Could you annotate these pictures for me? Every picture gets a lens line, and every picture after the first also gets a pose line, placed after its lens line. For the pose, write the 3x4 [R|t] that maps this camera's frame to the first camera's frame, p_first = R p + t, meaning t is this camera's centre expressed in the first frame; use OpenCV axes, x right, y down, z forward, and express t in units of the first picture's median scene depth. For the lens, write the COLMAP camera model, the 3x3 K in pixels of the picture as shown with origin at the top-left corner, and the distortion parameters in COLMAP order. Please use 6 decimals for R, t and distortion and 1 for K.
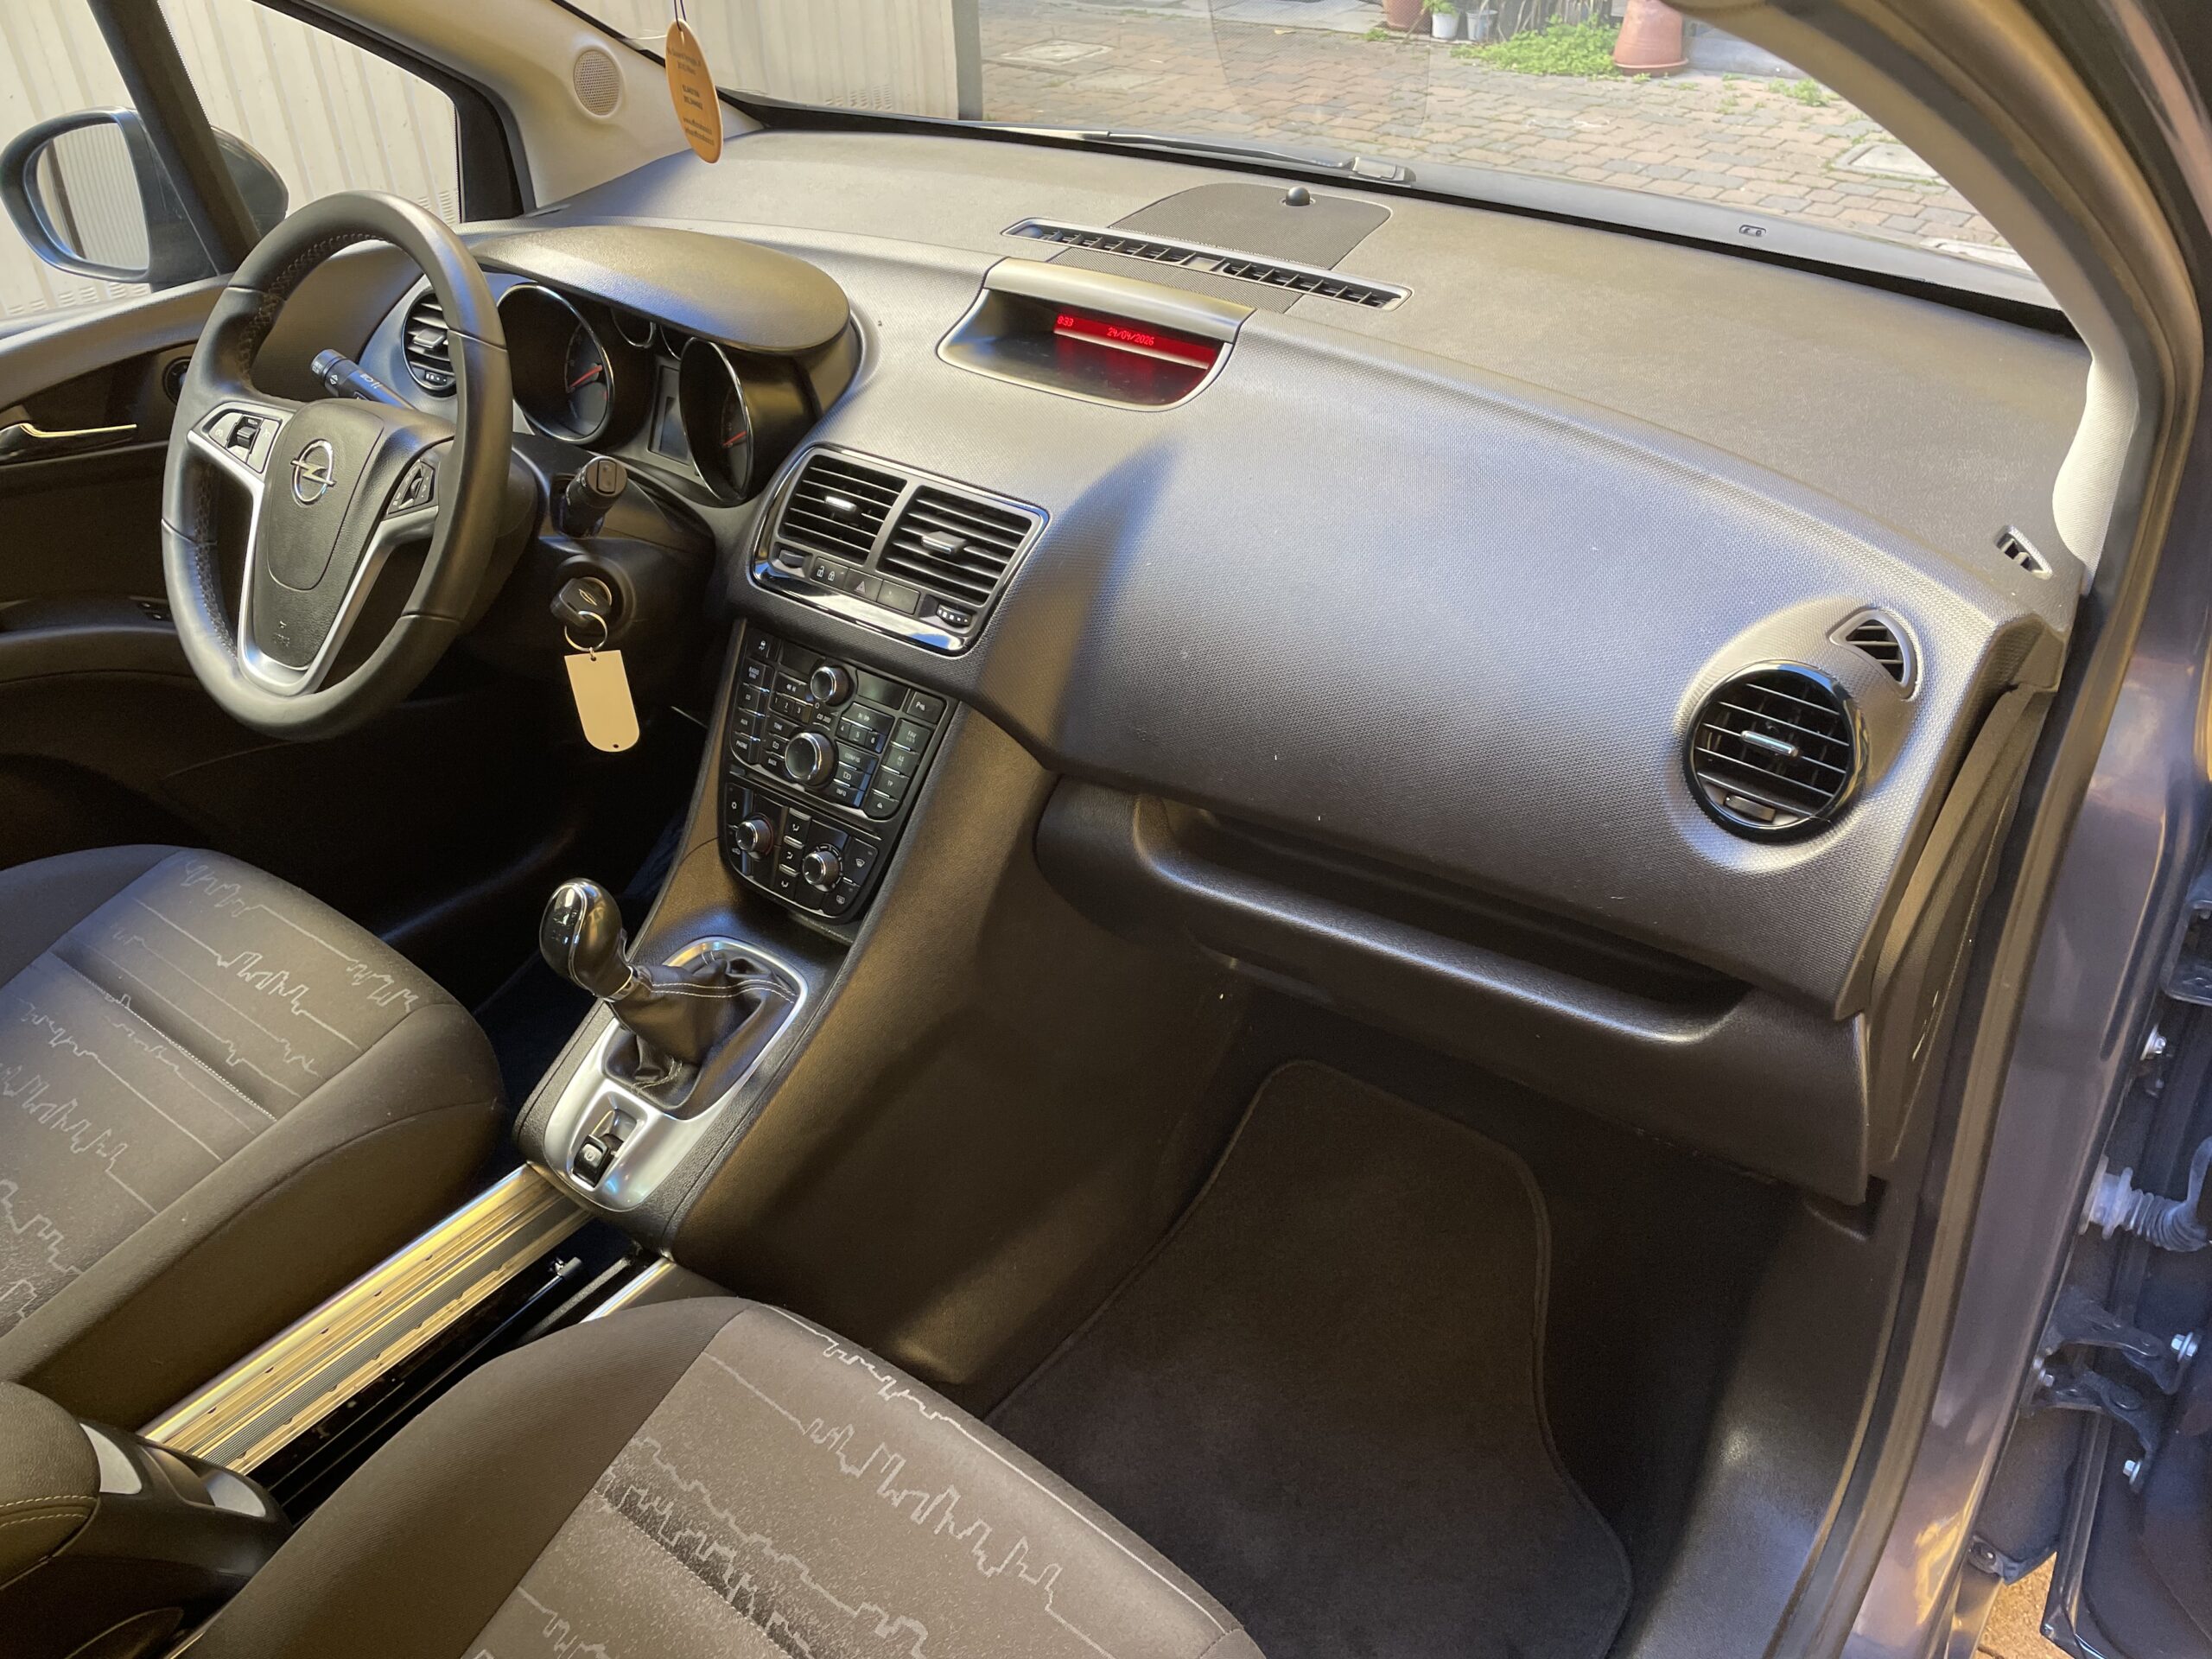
lens RADIAL K [[1667.6, 0, 1113.7], [0, 1667.6, 848.1], [0, 0, 1]] dist [0.085226, -0.101996]
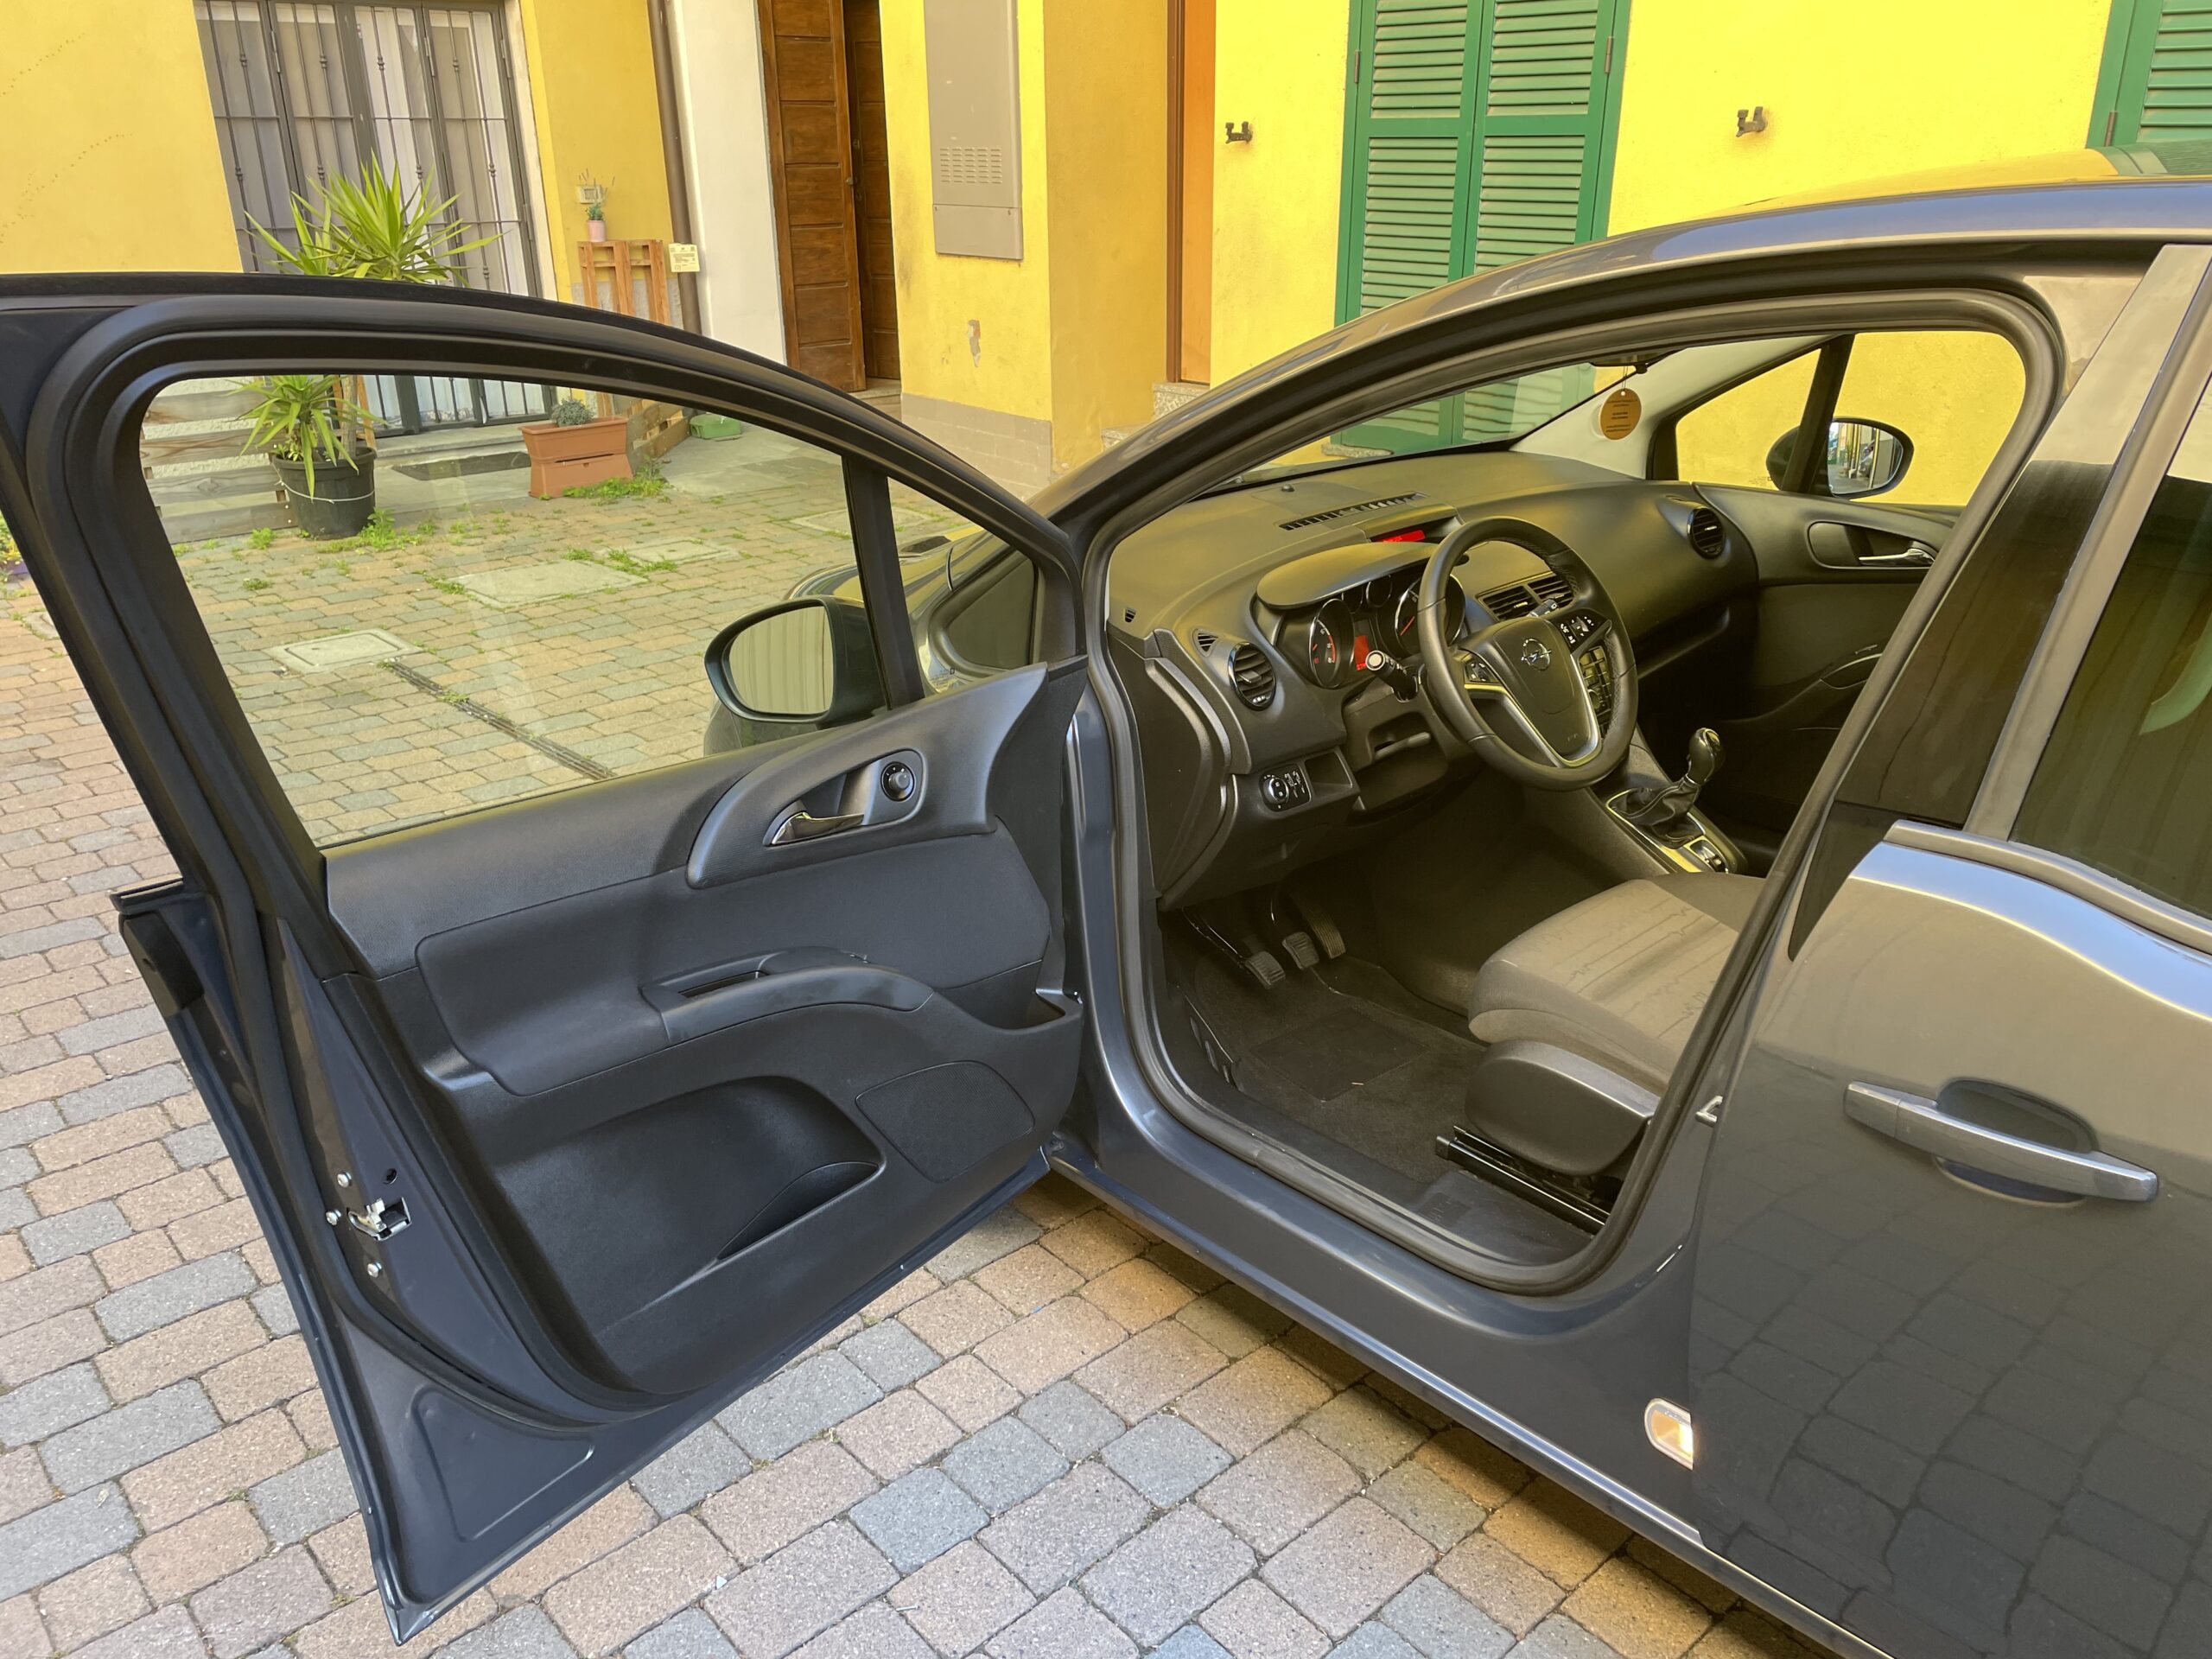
lens RADIAL K [[1667.6, 0, 1119.4], [0, 1667.6, 817.9], [0, 0, 1]] dist [0.085226, -0.101996]
pose [[0.156361, -0.348592, 0.924140, -2.228703], [0.568842, 0.796677, 0.204266, -0.691236], [-0.807446, 0.493751, 0.322863, 0.819952]]
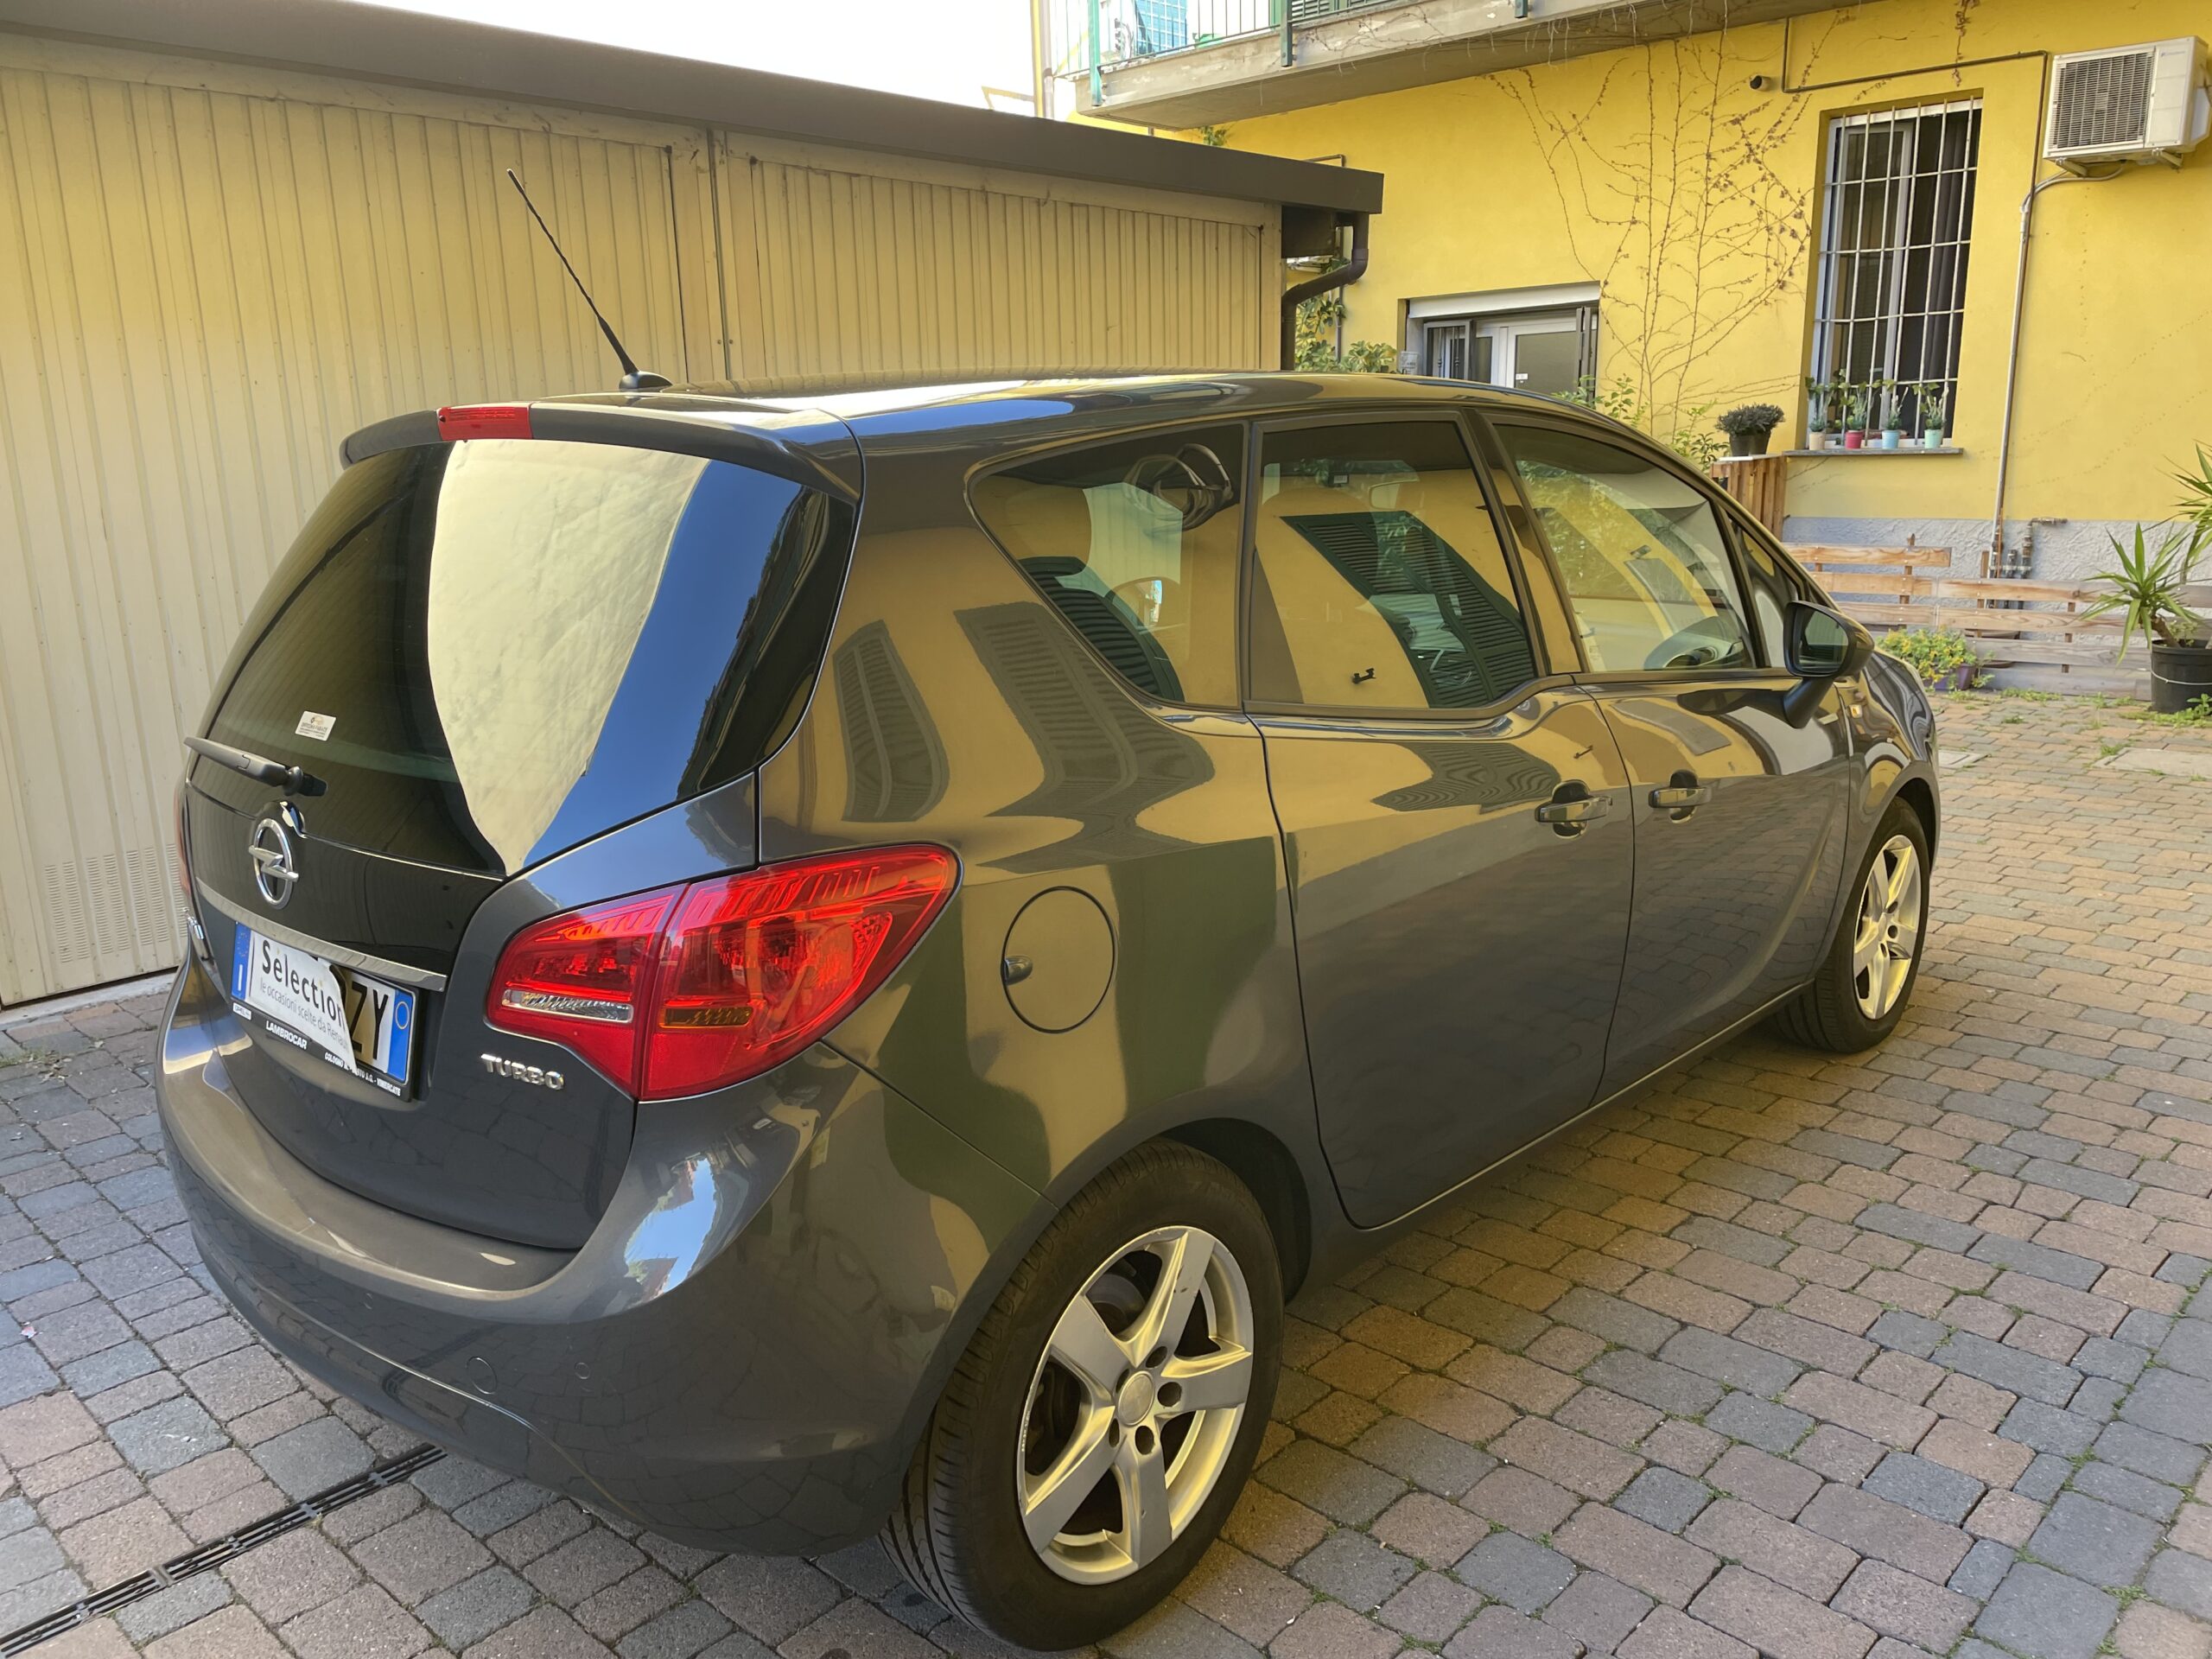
lens RADIAL K [[1667.6, 0, 1122.1], [0, 1667.6, 828.1], [0, 0, 1]] dist [0.085226, -0.101996]
pose [[0.996391, 0.021327, -0.082164, -0.468931], [-0.050278, 0.928149, -0.368796, 1.383372], [0.068395, 0.371596, 0.925872, -2.056423]]
